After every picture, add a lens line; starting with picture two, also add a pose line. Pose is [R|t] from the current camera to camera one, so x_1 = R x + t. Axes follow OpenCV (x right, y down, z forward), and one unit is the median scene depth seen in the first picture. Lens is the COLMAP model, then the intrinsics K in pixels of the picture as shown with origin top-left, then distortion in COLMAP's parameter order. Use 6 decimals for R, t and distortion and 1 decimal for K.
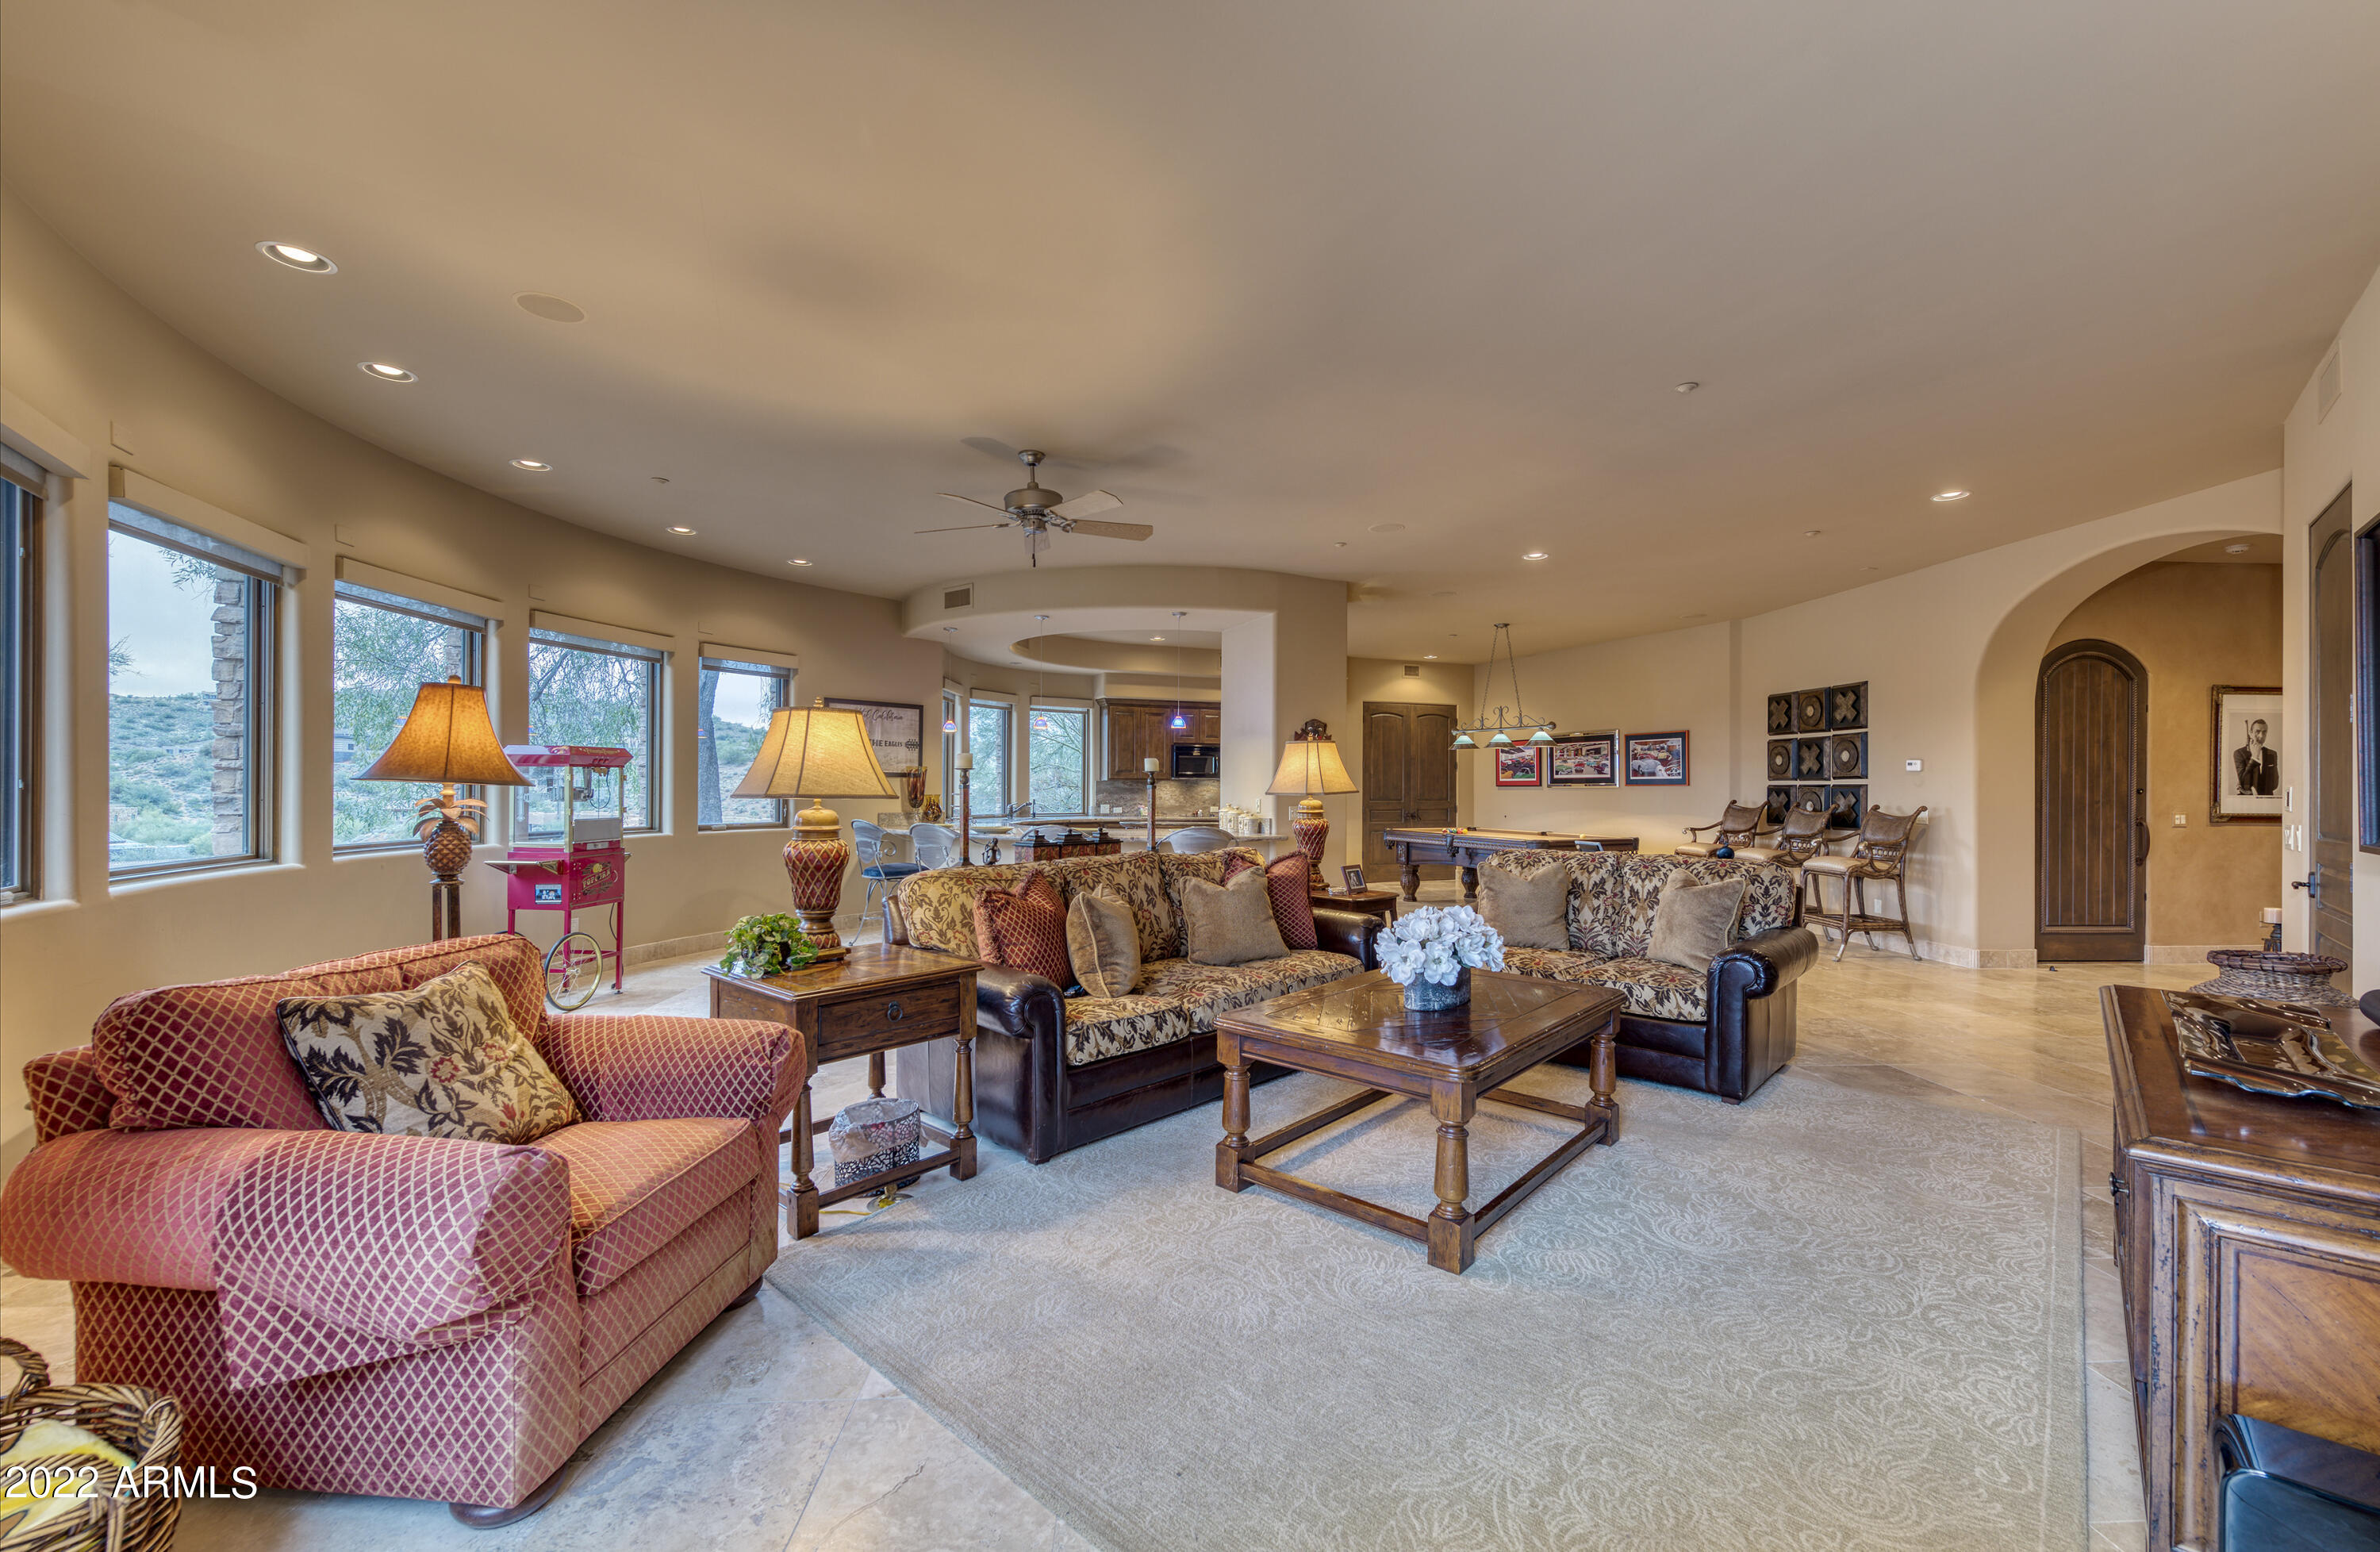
lens RADIAL K [[947.0, 0, 1195.7], [0, 947.0, 787.8], [0, 0, 1]] dist [-0.000102, -0.000152]
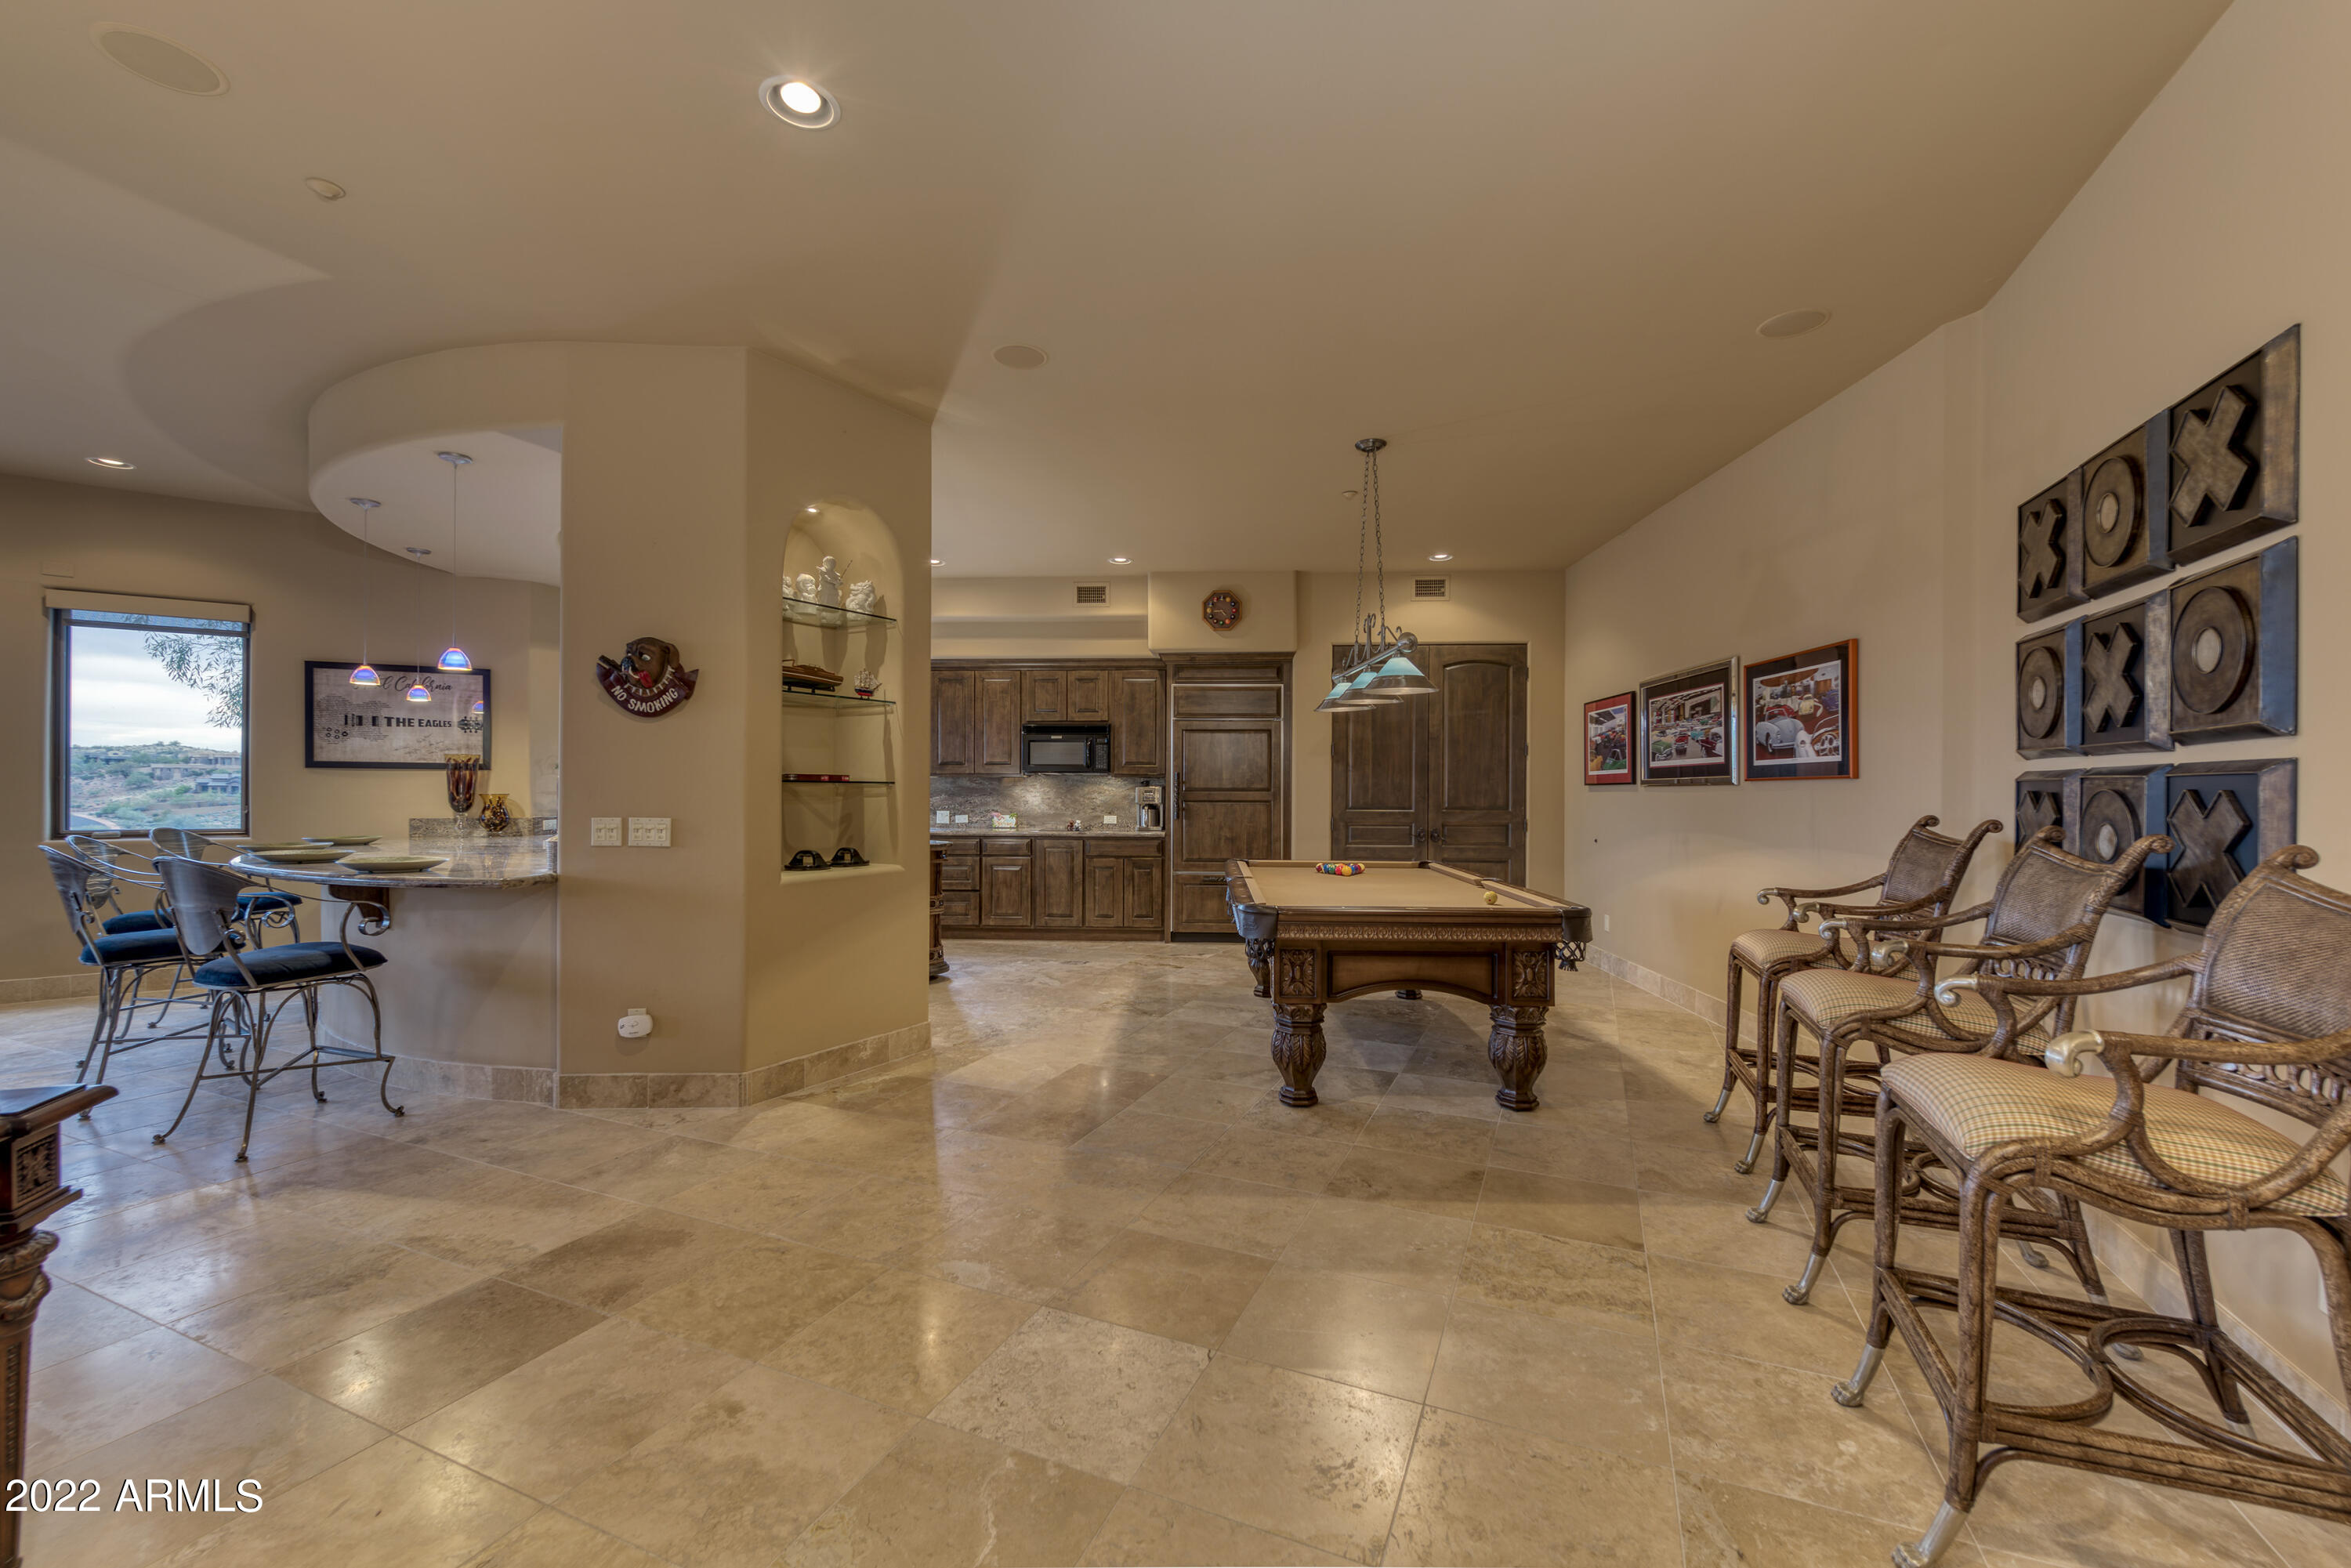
lens RADIAL K [[951.7, 0, 1172.1], [0, 951.7, 790.7], [0, 0, 1]] dist [-0.001253, -0.000309]
pose [[0.897134, 0.001370, -0.441756, 0.495560], [-0.002889, 0.999992, -0.002767, 0.005386], [0.441749, 0.003759, 0.897131, 0.583403]]
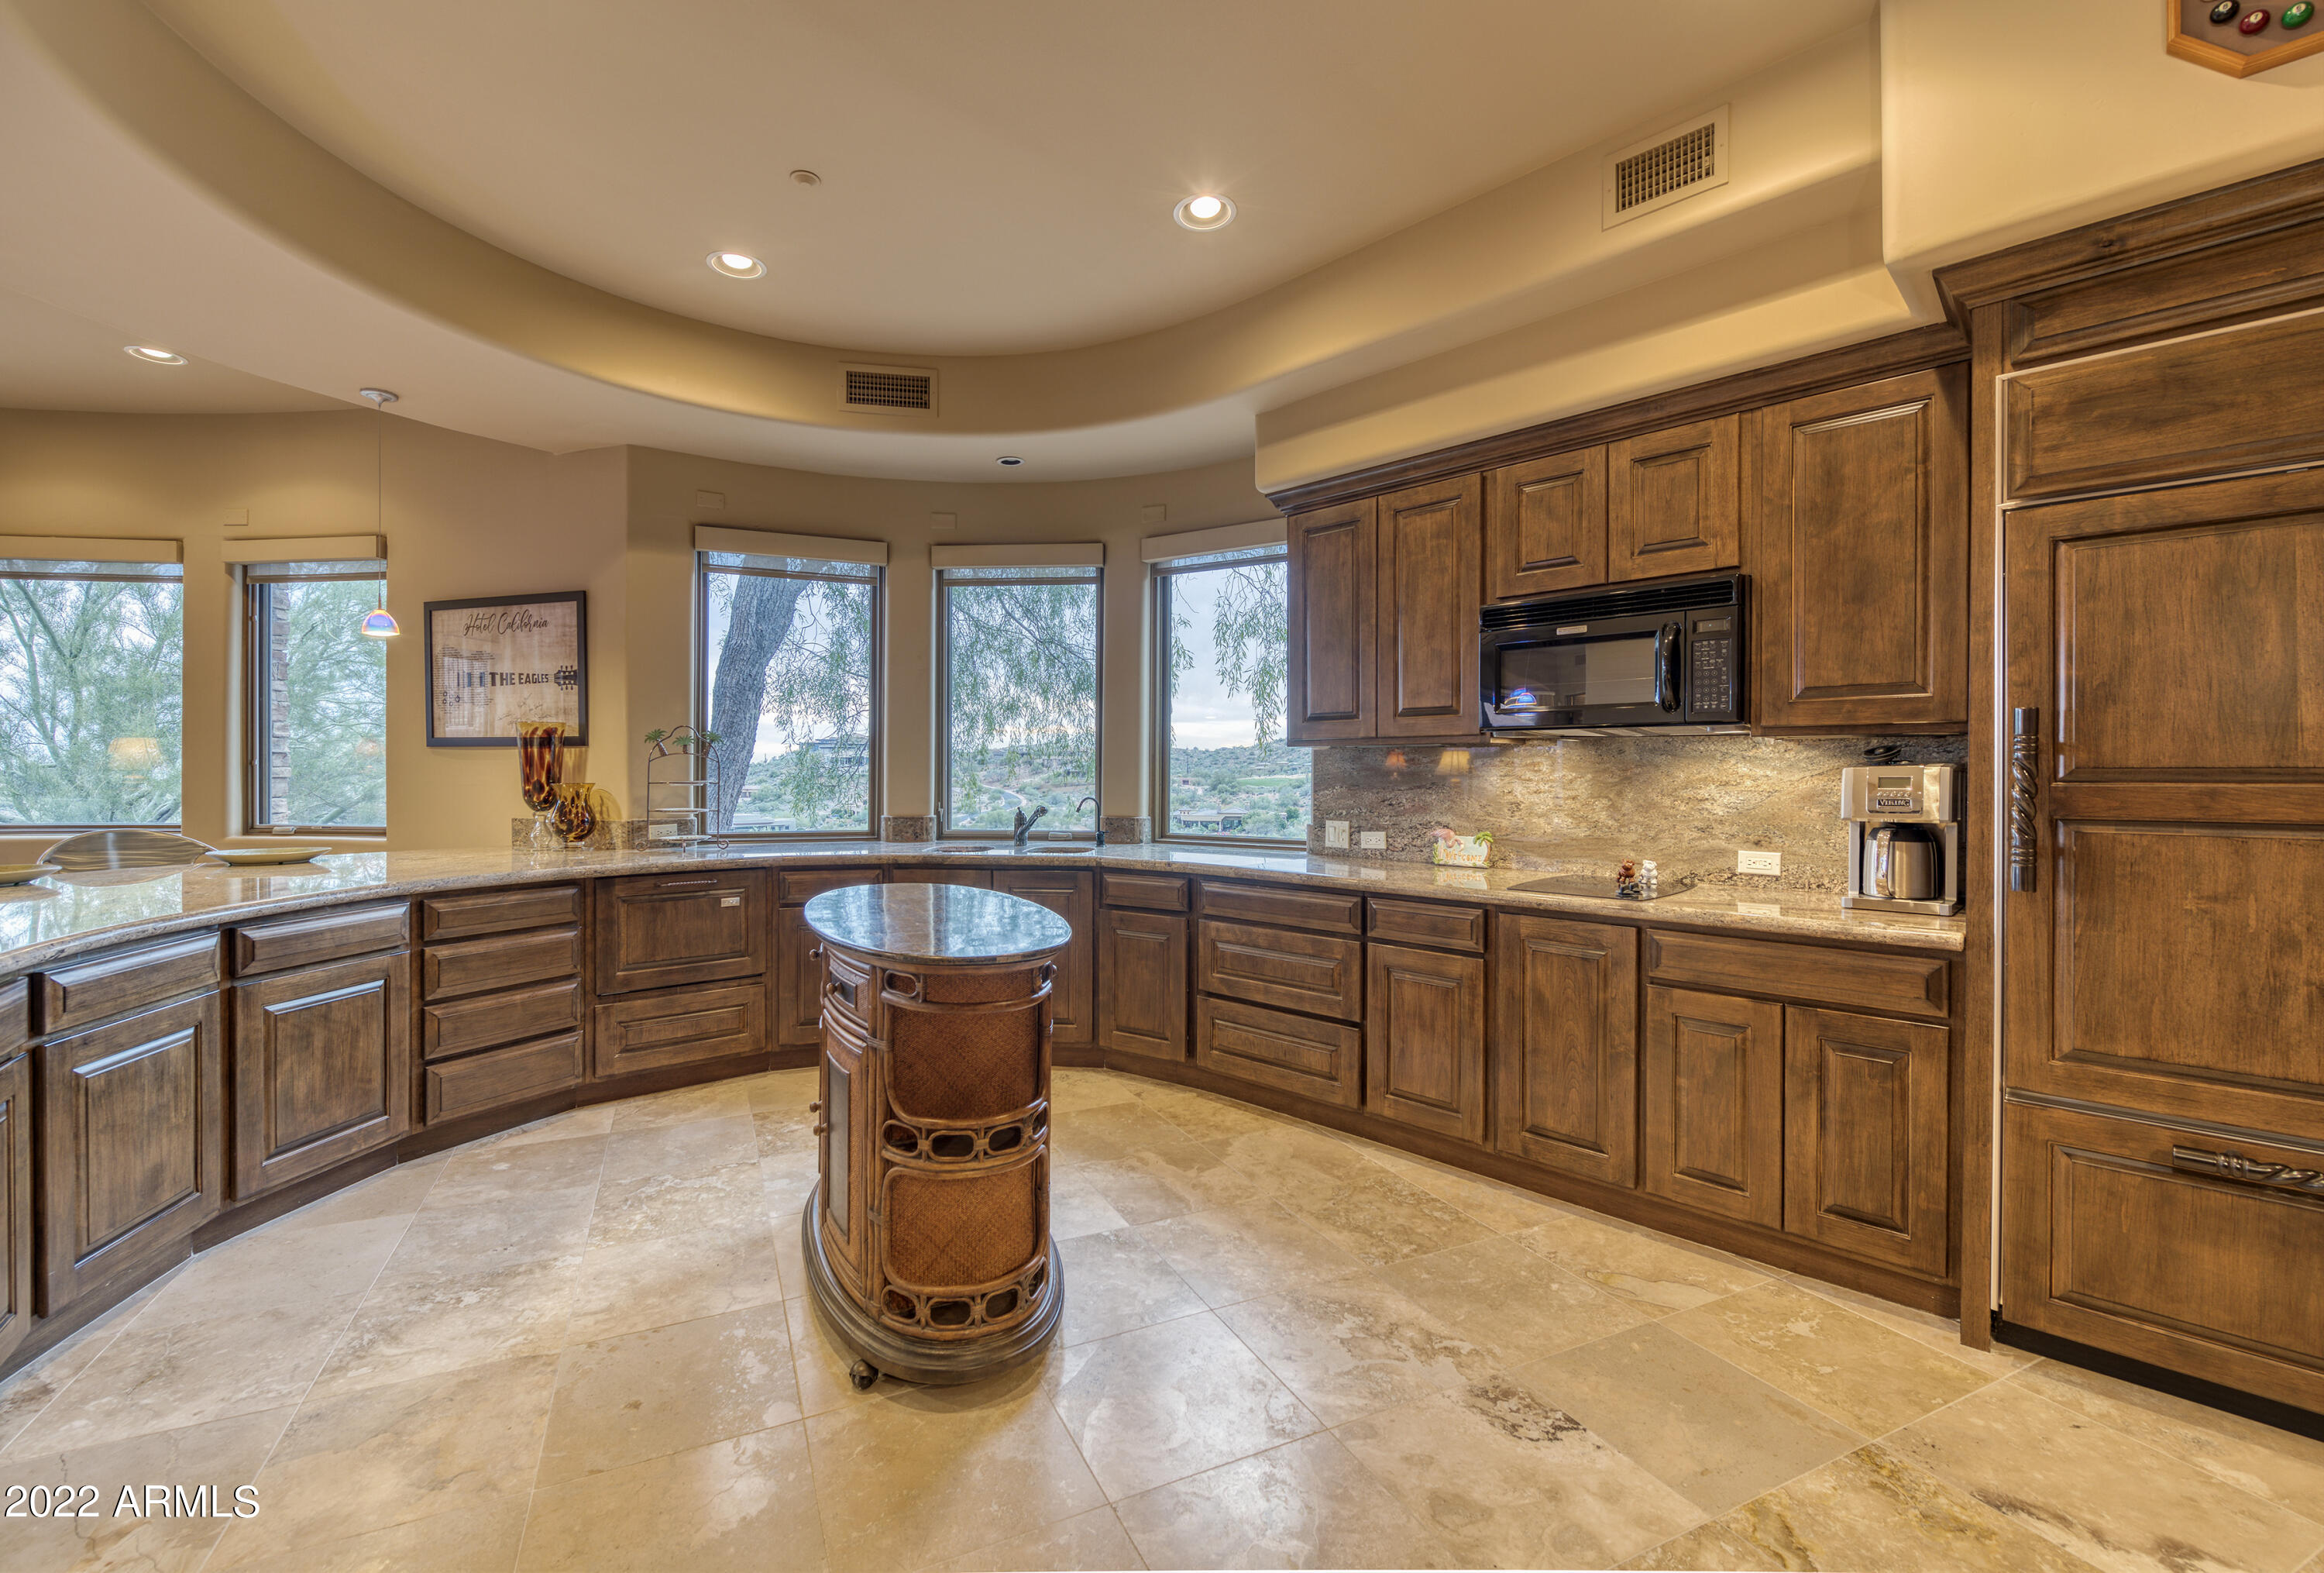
lens RADIAL K [[950.4, 0, 1140.3], [0, 950.4, 778.6], [0, 0, 1]] dist [-0.015084, -0.000224]
pose [[0.369922, 0.004463, -0.929052, 0.245501], [-0.003365, 0.999988, 0.003464, 0.002726], [0.929057, 0.001845, 0.369933, 1.085801]]
